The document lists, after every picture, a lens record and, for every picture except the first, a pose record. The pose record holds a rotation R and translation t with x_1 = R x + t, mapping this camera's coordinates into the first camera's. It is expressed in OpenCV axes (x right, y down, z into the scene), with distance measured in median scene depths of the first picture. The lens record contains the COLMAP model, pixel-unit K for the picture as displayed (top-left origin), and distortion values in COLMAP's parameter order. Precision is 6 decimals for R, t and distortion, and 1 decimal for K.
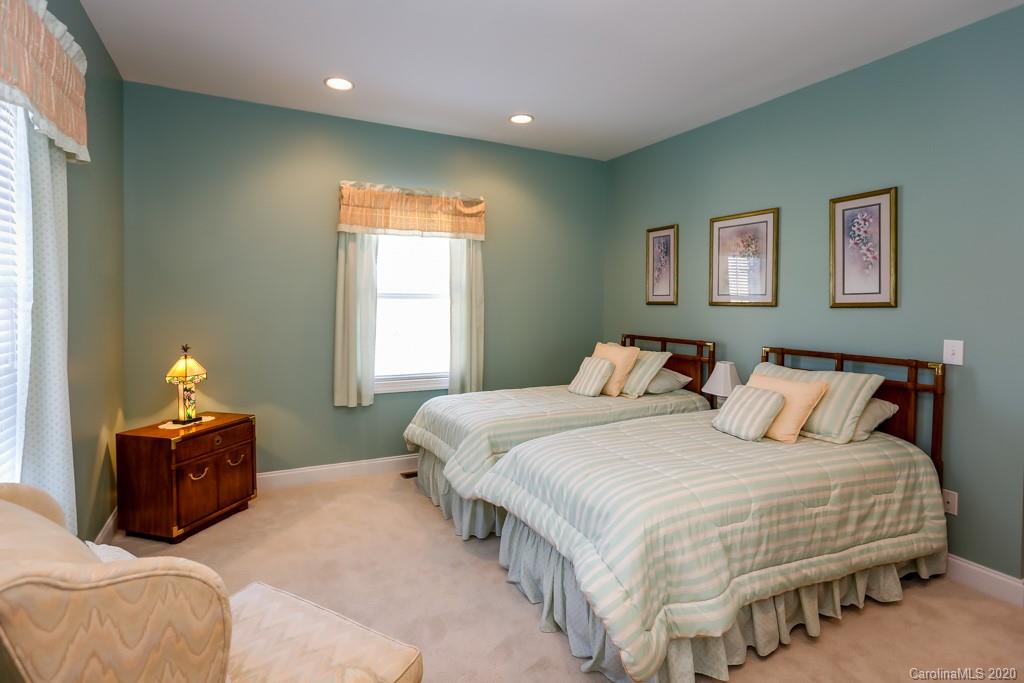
lens RADIAL K [[523.4, 0, 511.8], [0, 523.4, 318.9], [0, 0, 1]] dist [-0.002147, 0.000097]
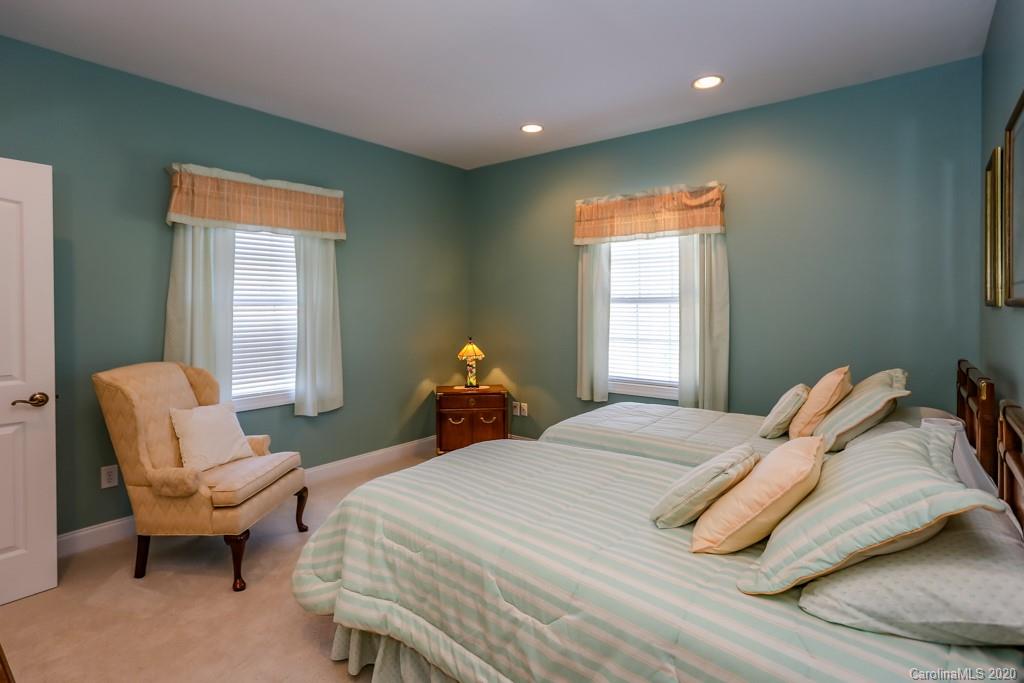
lens RADIAL K [[536.7, 0, 512.4], [0, 536.7, 308.2], [0, 0, 1]] dist [-0.041776, 0.000430]
pose [[0.395163, 0.001792, -0.918609, 0.661781], [-0.017240, 0.999836, -0.005466, -0.018359], [0.918449, 0.017997, 0.395129, 0.386323]]
